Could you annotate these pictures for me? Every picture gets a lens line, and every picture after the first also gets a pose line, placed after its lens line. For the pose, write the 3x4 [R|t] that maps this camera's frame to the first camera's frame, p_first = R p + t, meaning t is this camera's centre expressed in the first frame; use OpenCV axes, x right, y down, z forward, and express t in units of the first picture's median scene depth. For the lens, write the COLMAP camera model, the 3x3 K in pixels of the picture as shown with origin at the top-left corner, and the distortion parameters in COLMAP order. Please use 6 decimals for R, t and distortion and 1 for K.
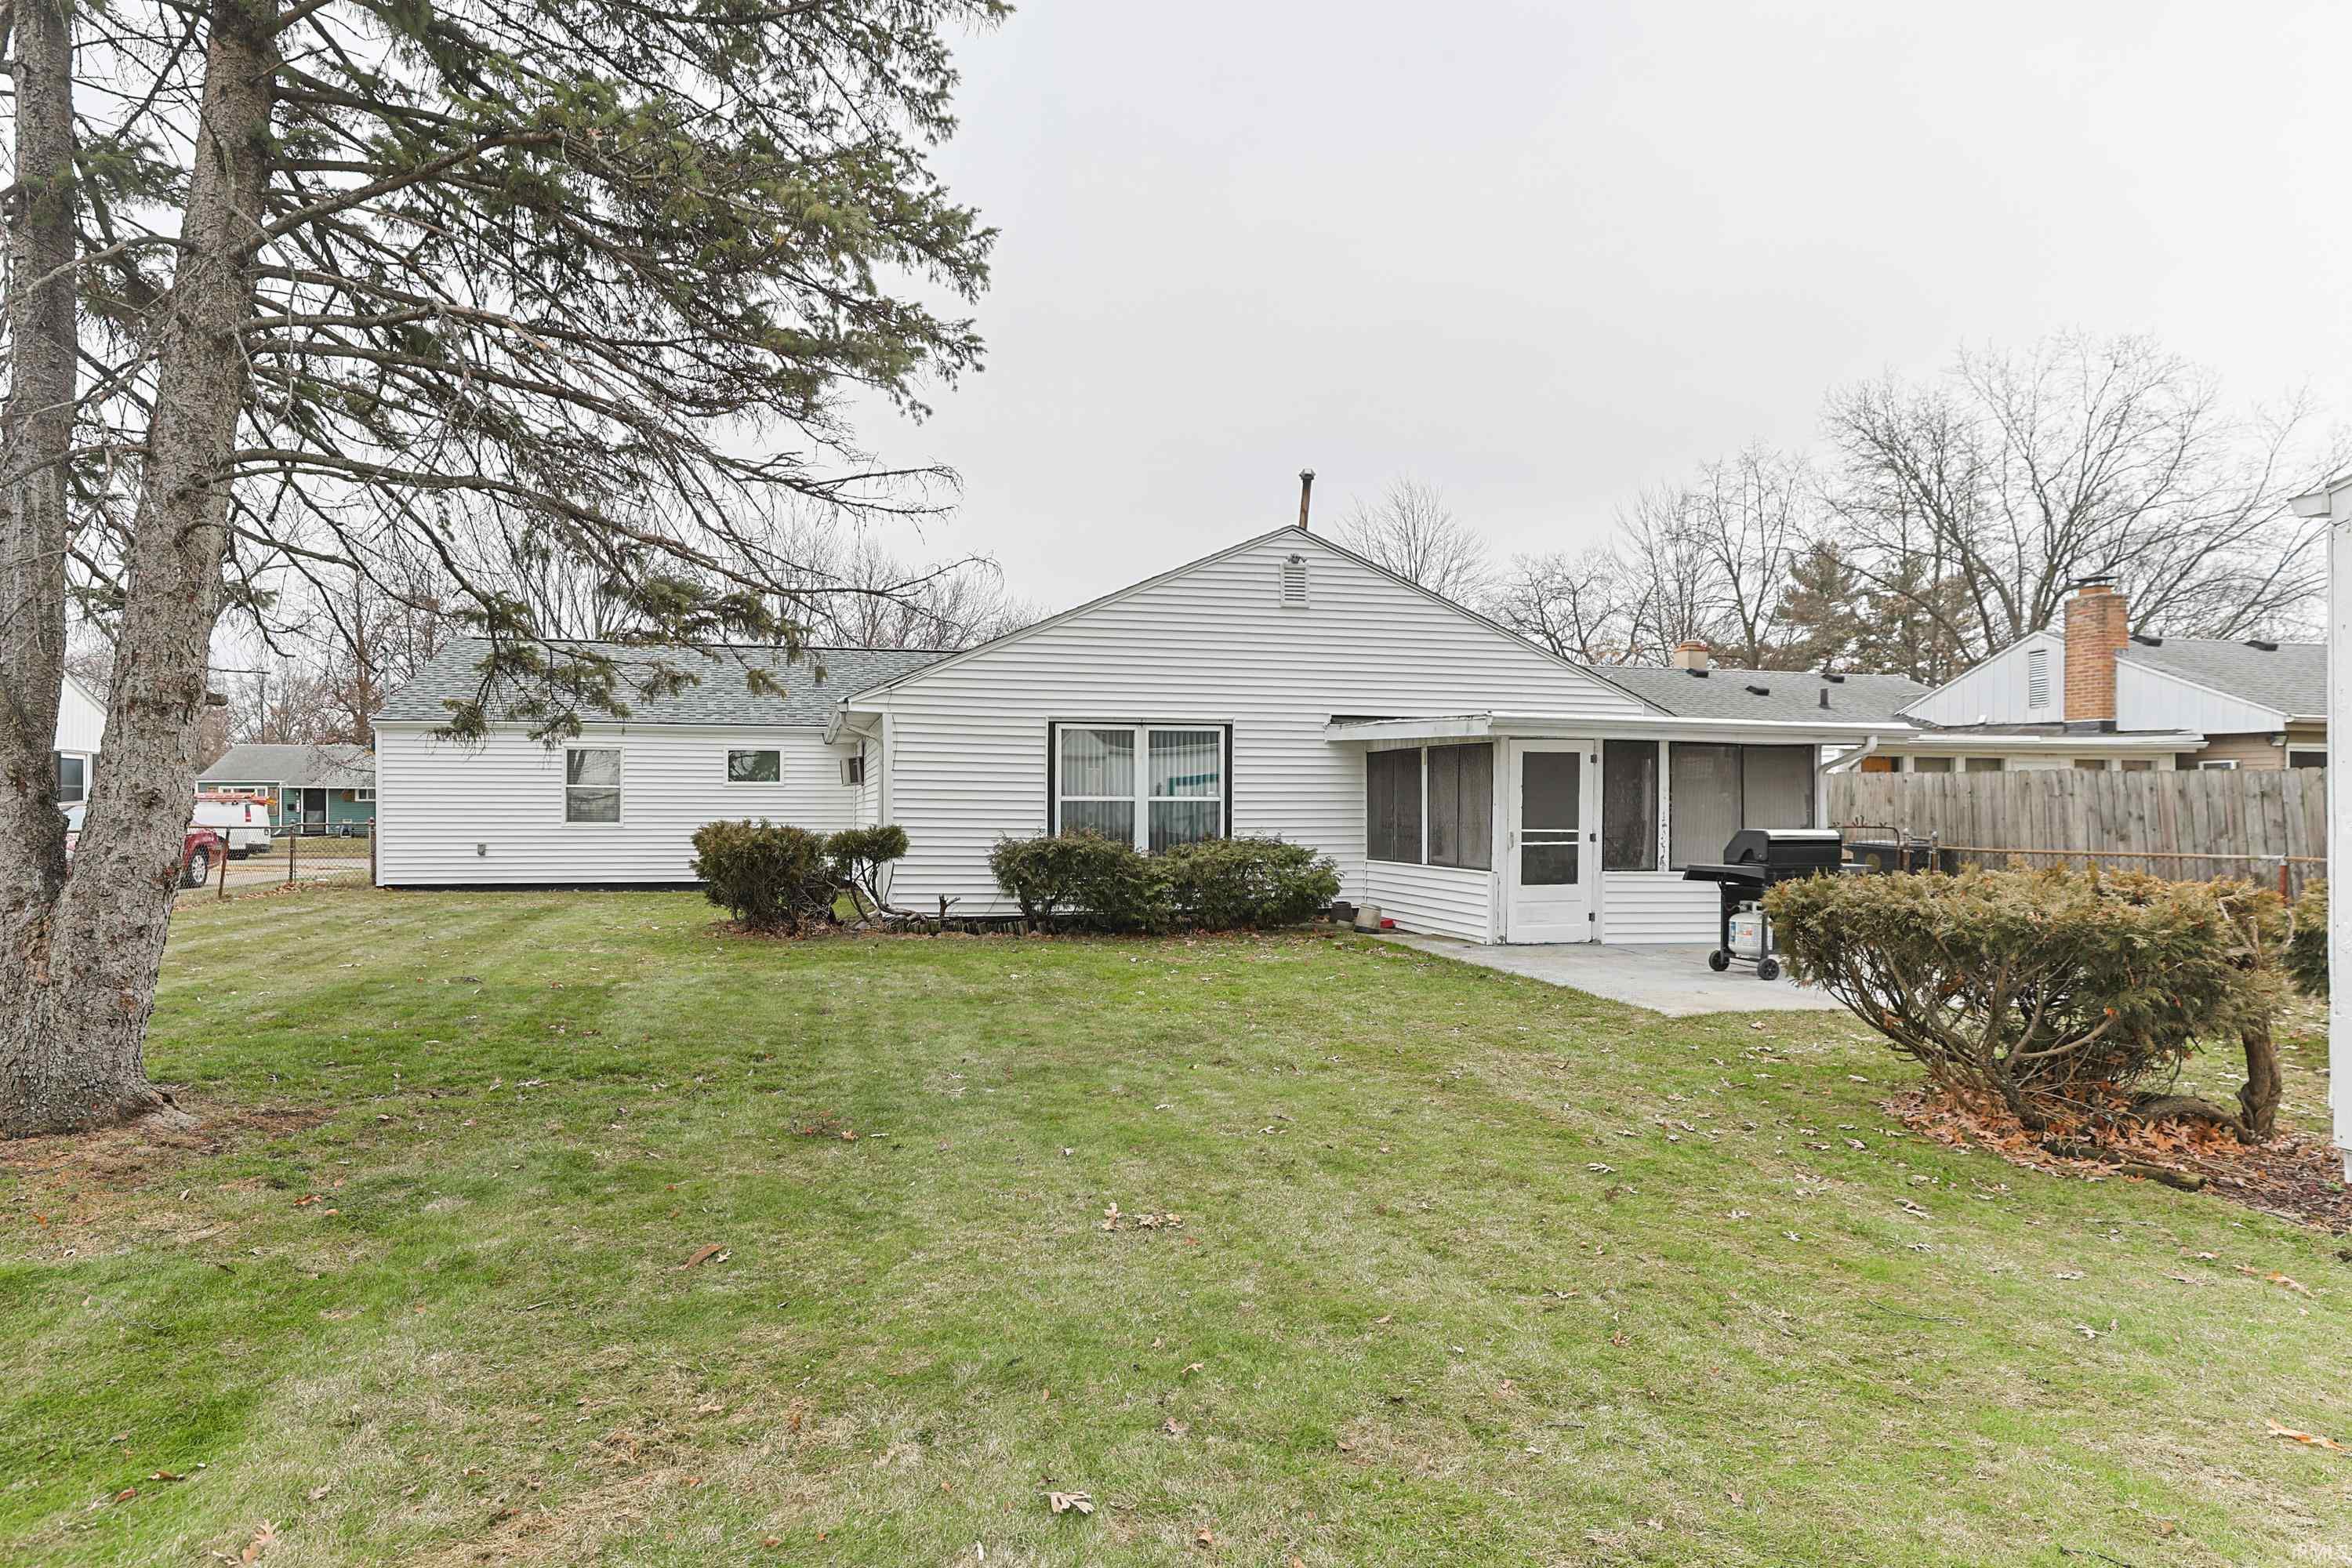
lens RADIAL K [[1225.2, 0, 1076.8], [0, 1225.2, 785.5], [0, 0, 1]] dist [-0.018754, 0.012913]
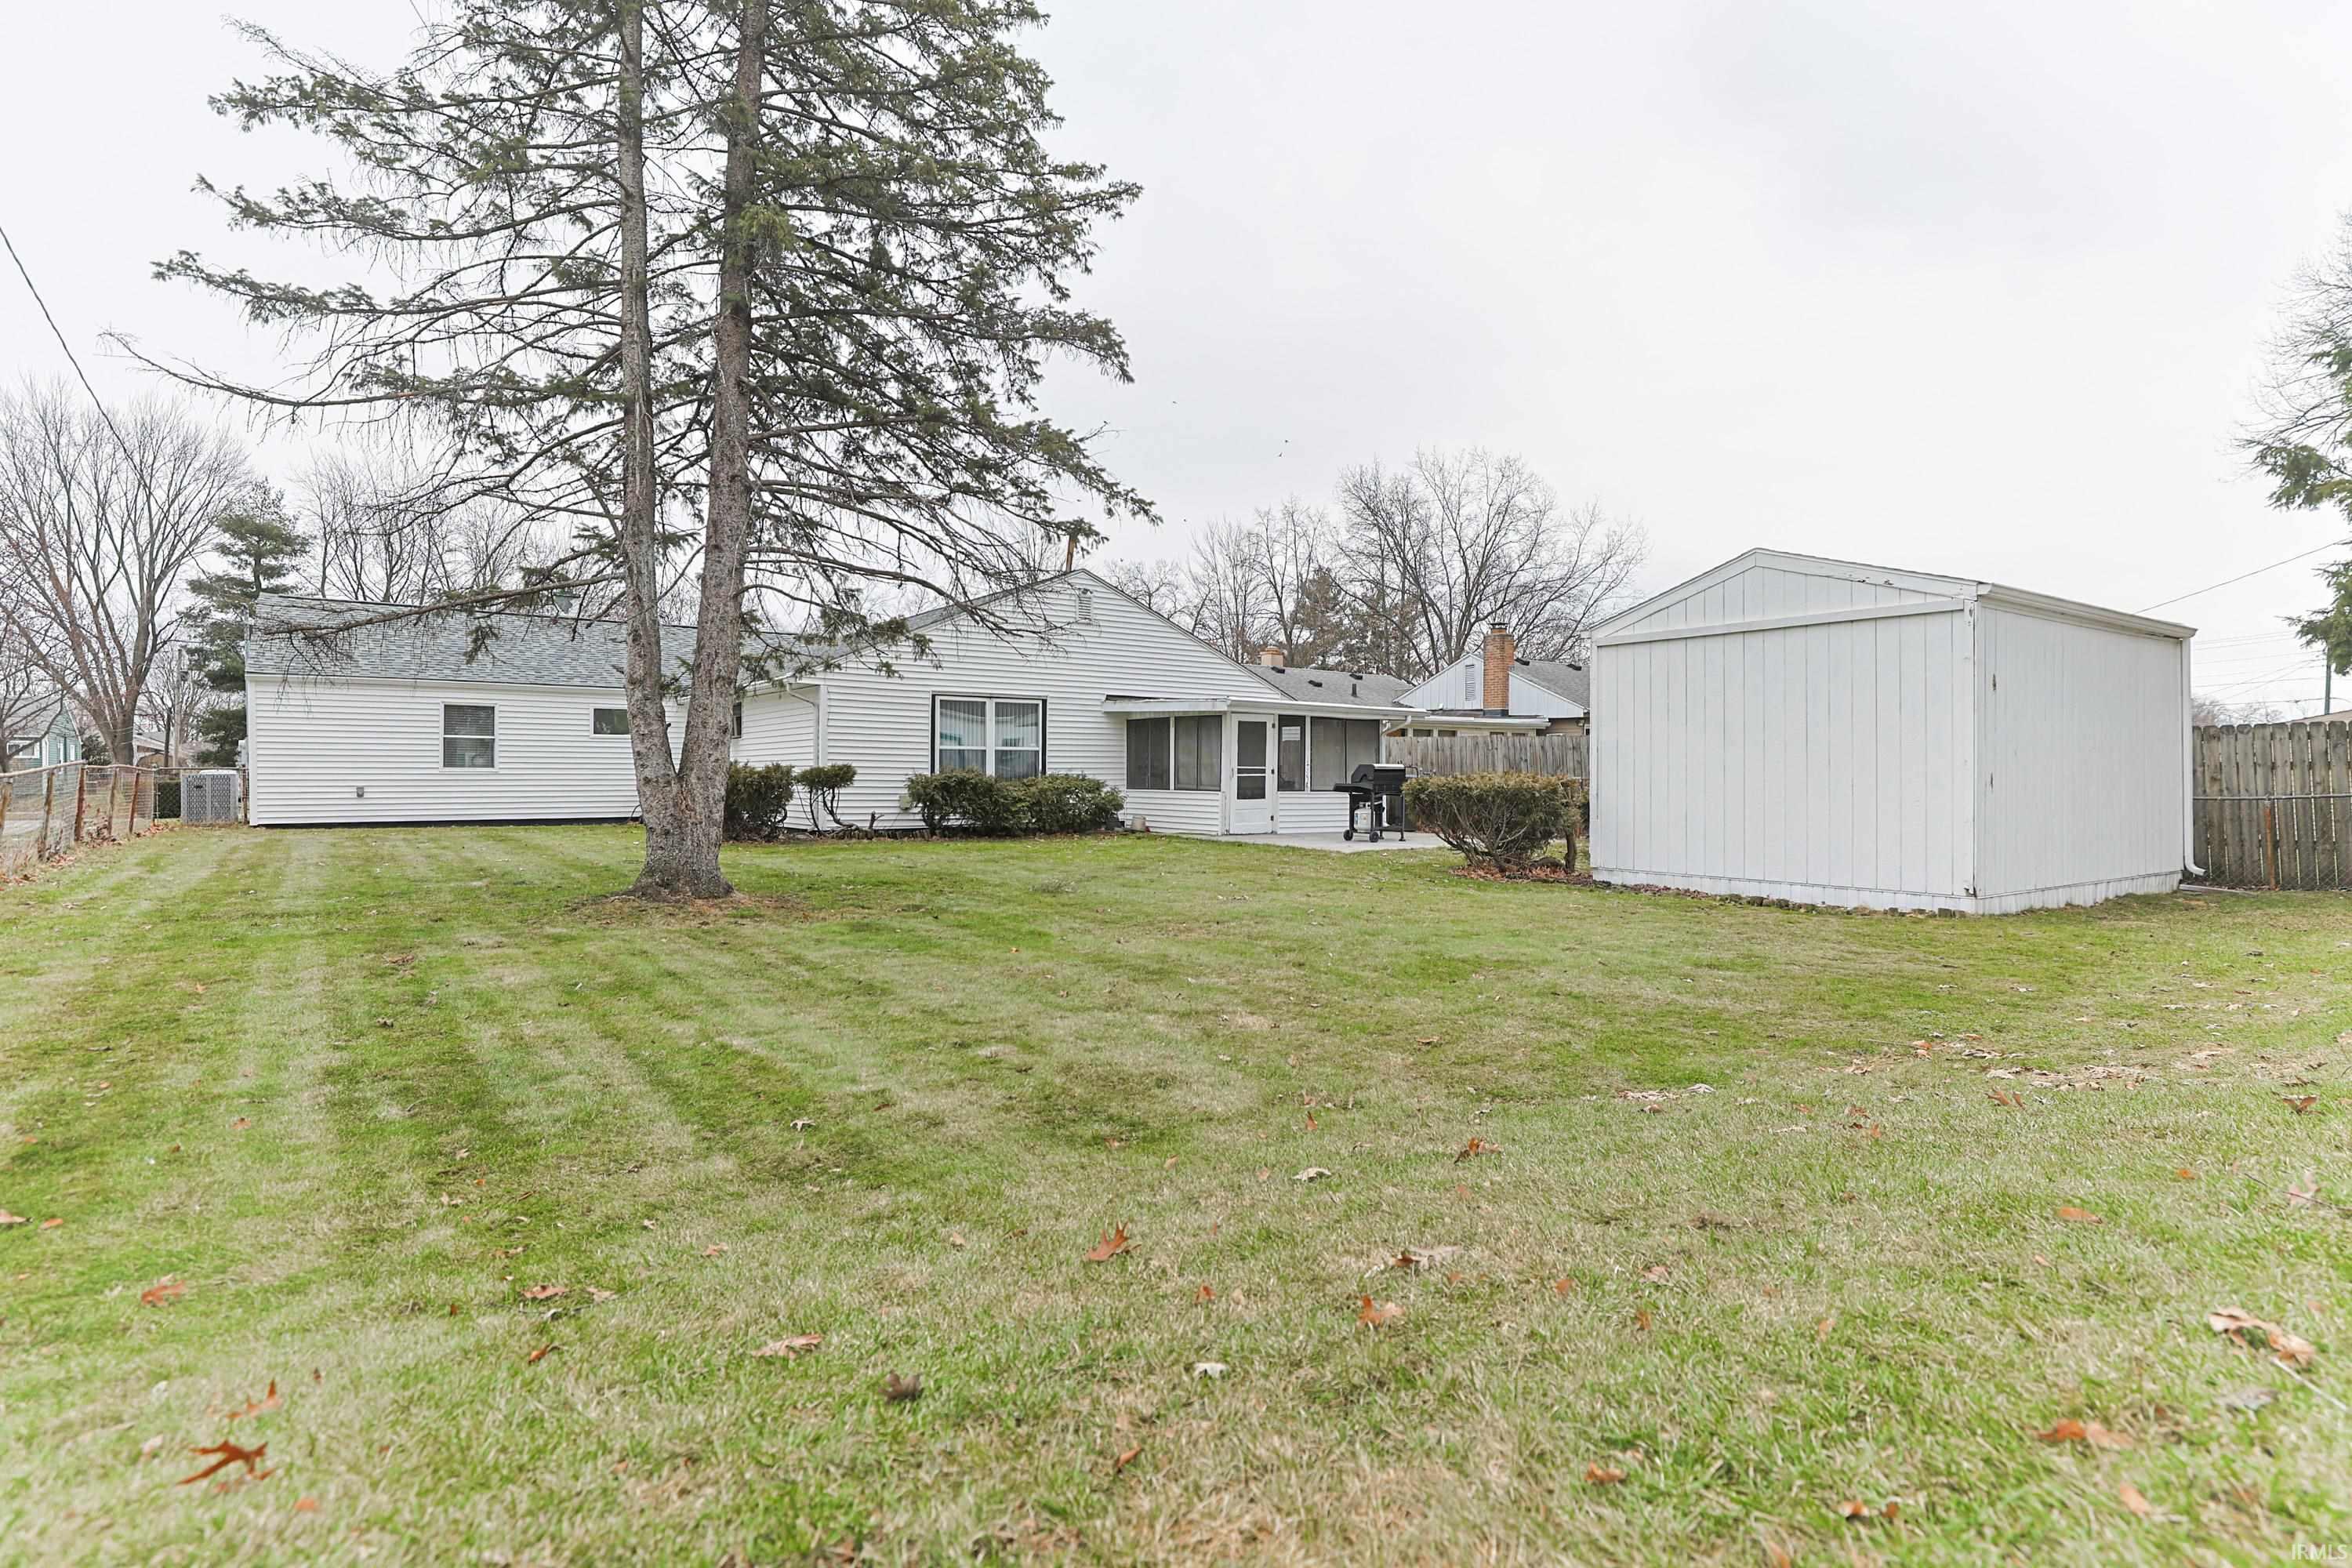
lens RADIAL K [[1147.9, 0, 1162.6], [0, 1147.9, 738.4], [0, 0, 1]] dist [-0.003486, -0.000200]
pose [[0.910624, 0.012010, 0.413061, -0.334179], [-0.007269, 0.999888, -0.013048, 0.015812], [-0.413172, 0.008879, 0.910610, -0.348635]]
